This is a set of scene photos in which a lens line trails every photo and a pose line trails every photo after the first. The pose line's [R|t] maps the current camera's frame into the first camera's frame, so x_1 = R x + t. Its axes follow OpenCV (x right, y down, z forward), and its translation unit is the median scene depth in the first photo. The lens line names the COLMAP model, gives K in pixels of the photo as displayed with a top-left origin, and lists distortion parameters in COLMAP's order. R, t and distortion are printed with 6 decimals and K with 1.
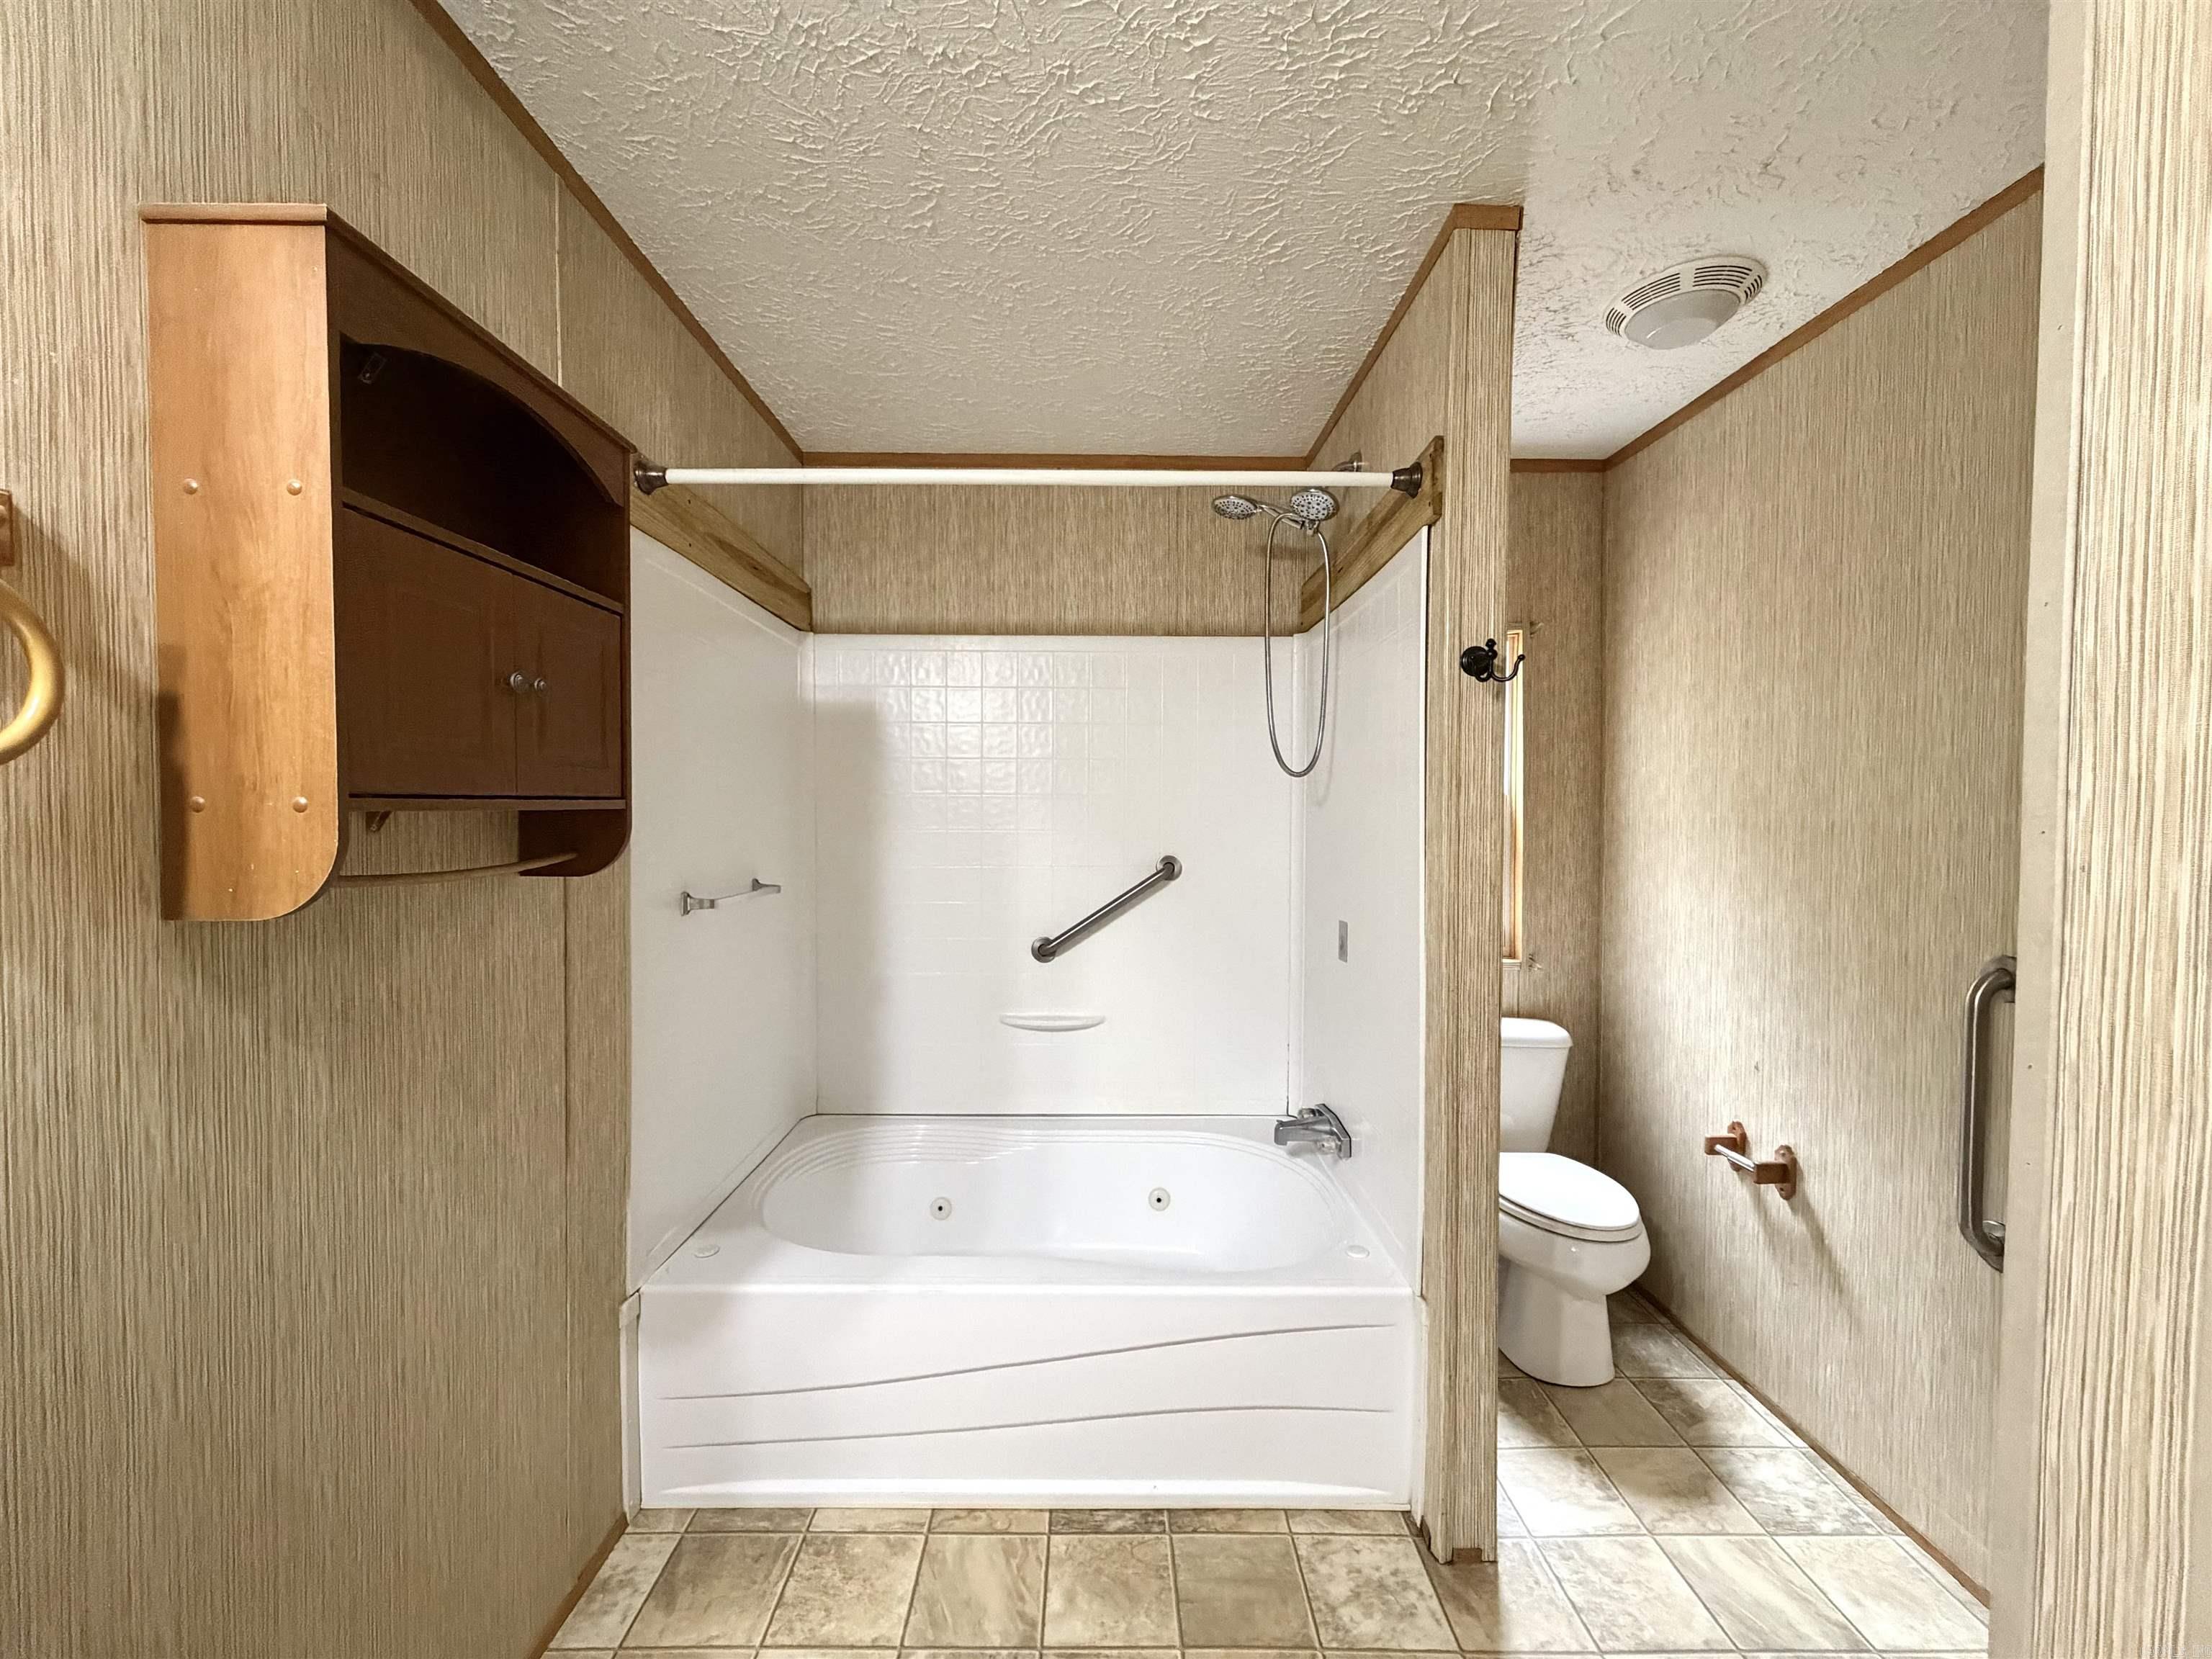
lens RADIAL K [[926.1, 0, 1112.8], [0, 926.1, 827.1], [0, 0, 1]] dist [0.000406, 0.000195]
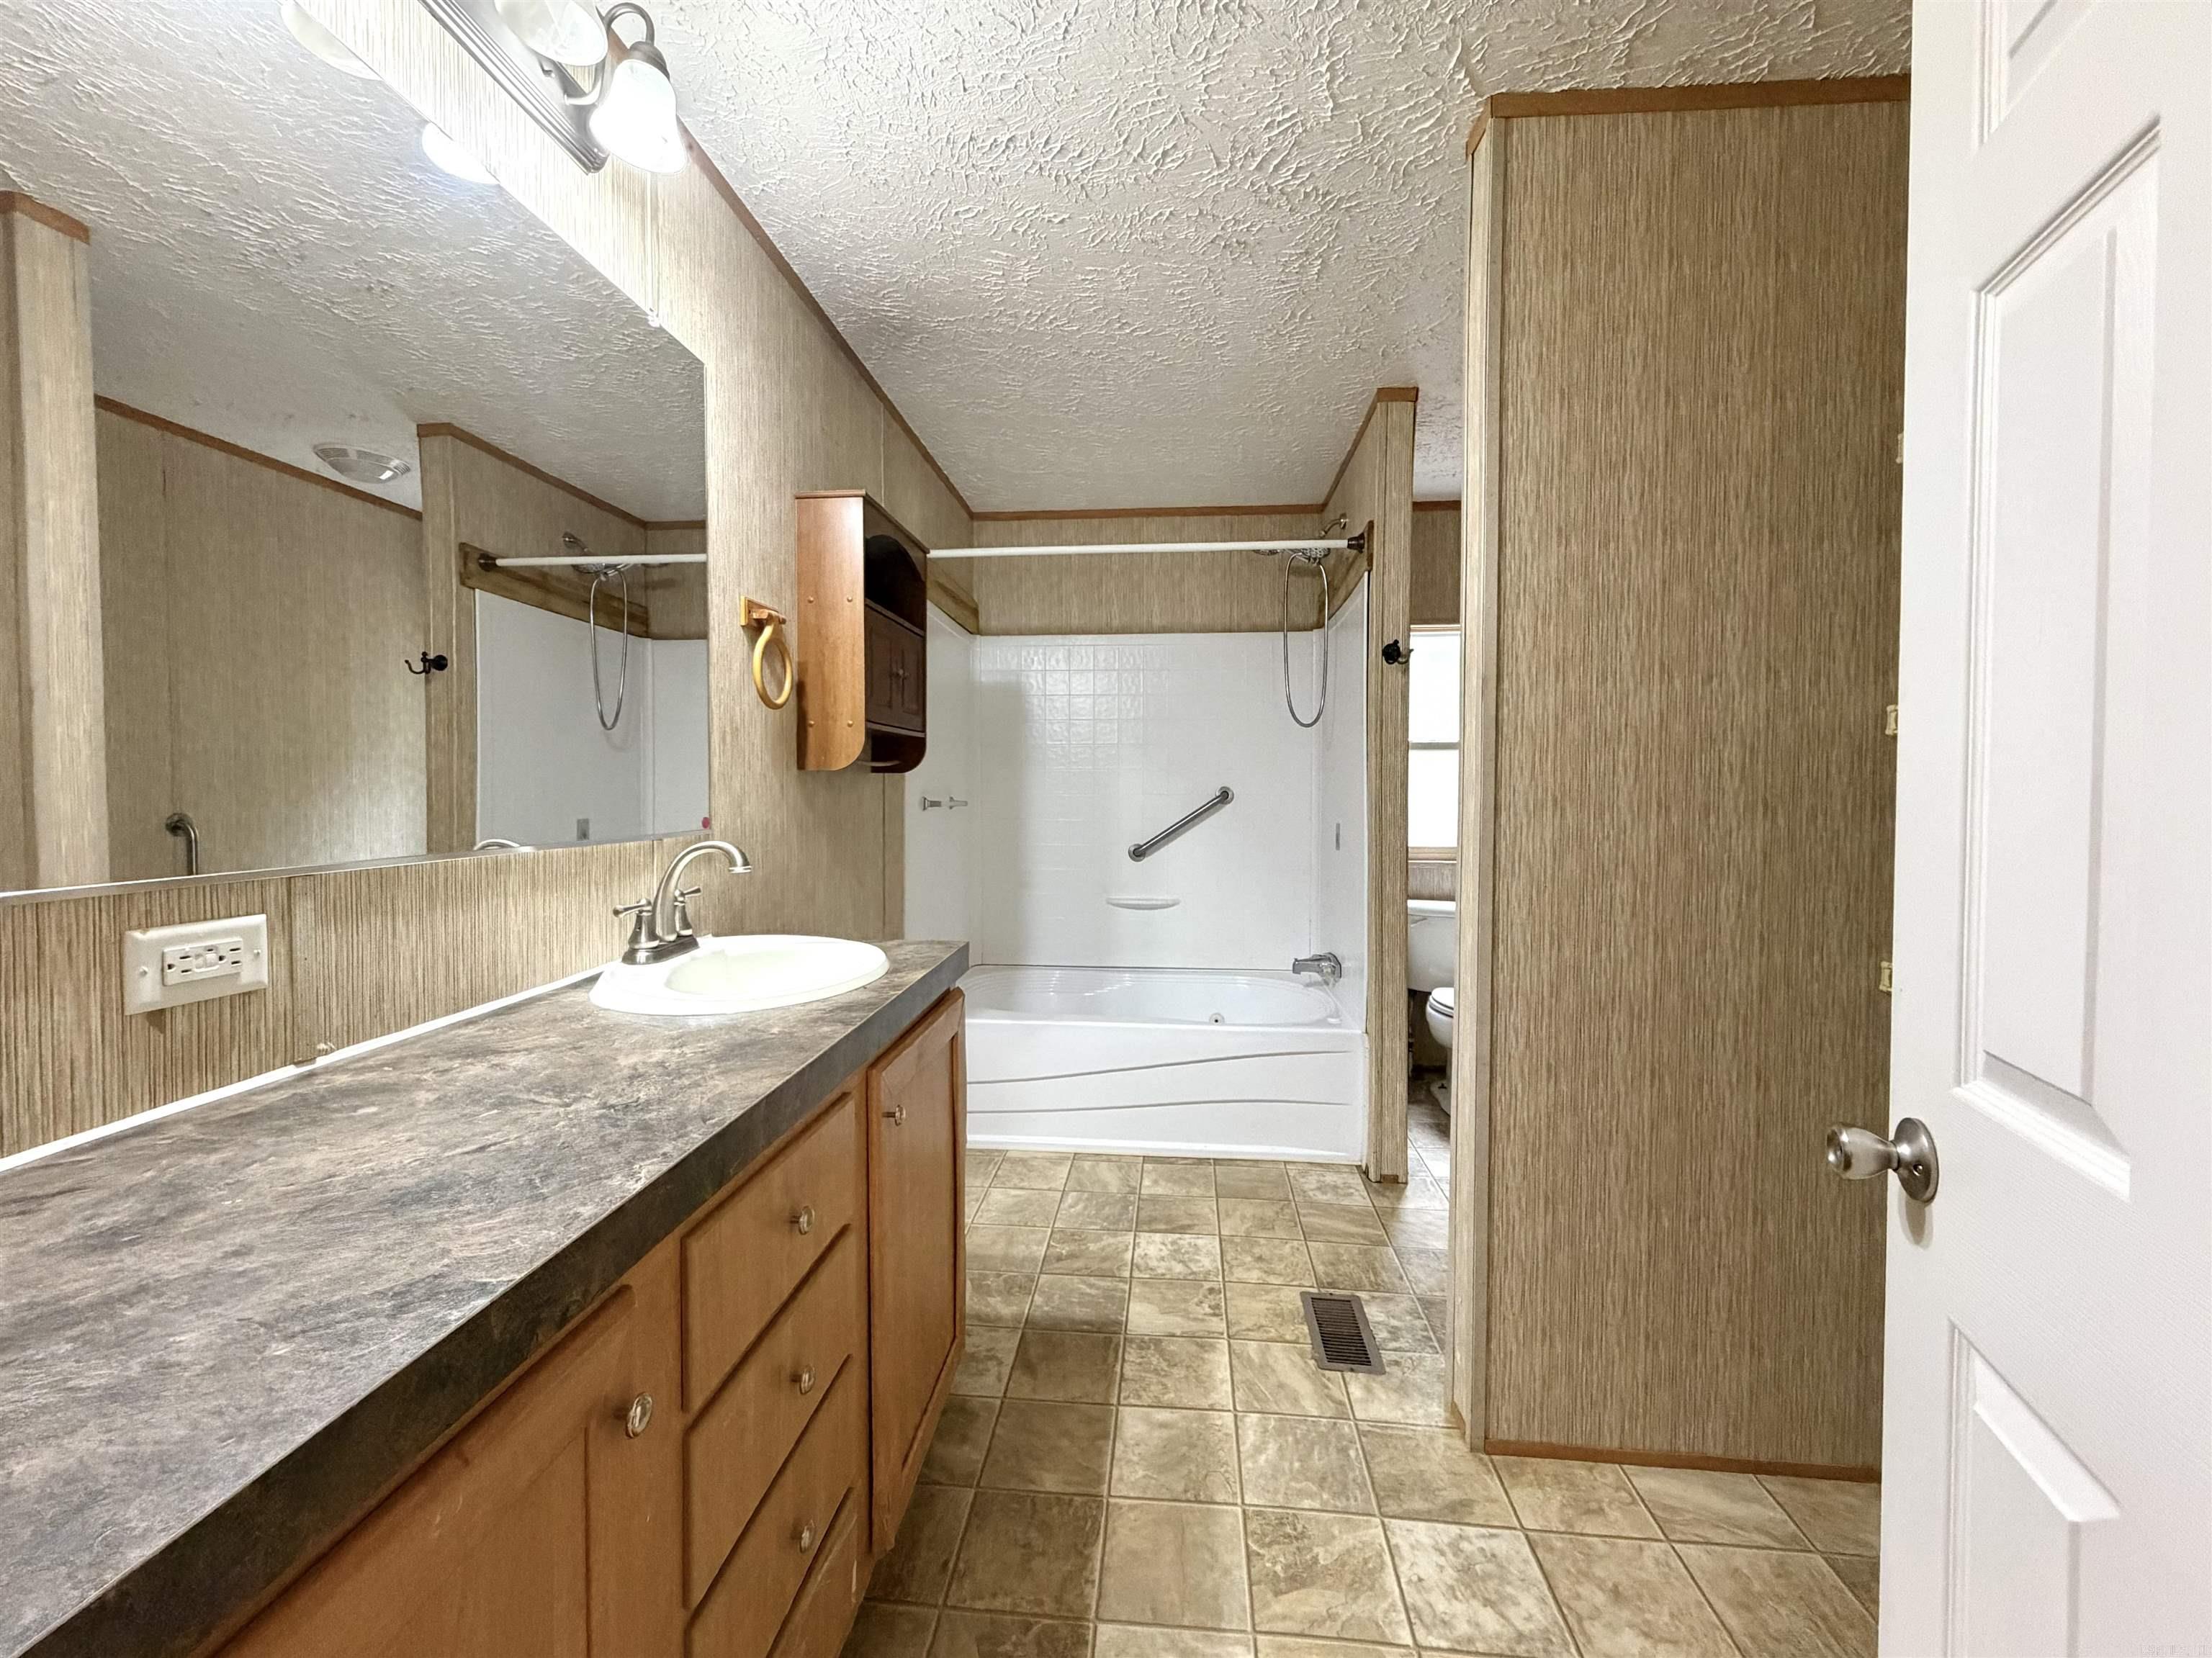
lens RADIAL K [[926.0, 0, 1088.2], [0, 926.0, 796.9], [0, 0, 1]] dist [0.000406, 0.000195]
pose [[0.992910, -0.000465, -0.118871, 0.033279], [-0.000755, 0.999948, -0.010213, 0.094288], [0.118870, 0.010230, 0.992857, -0.672656]]
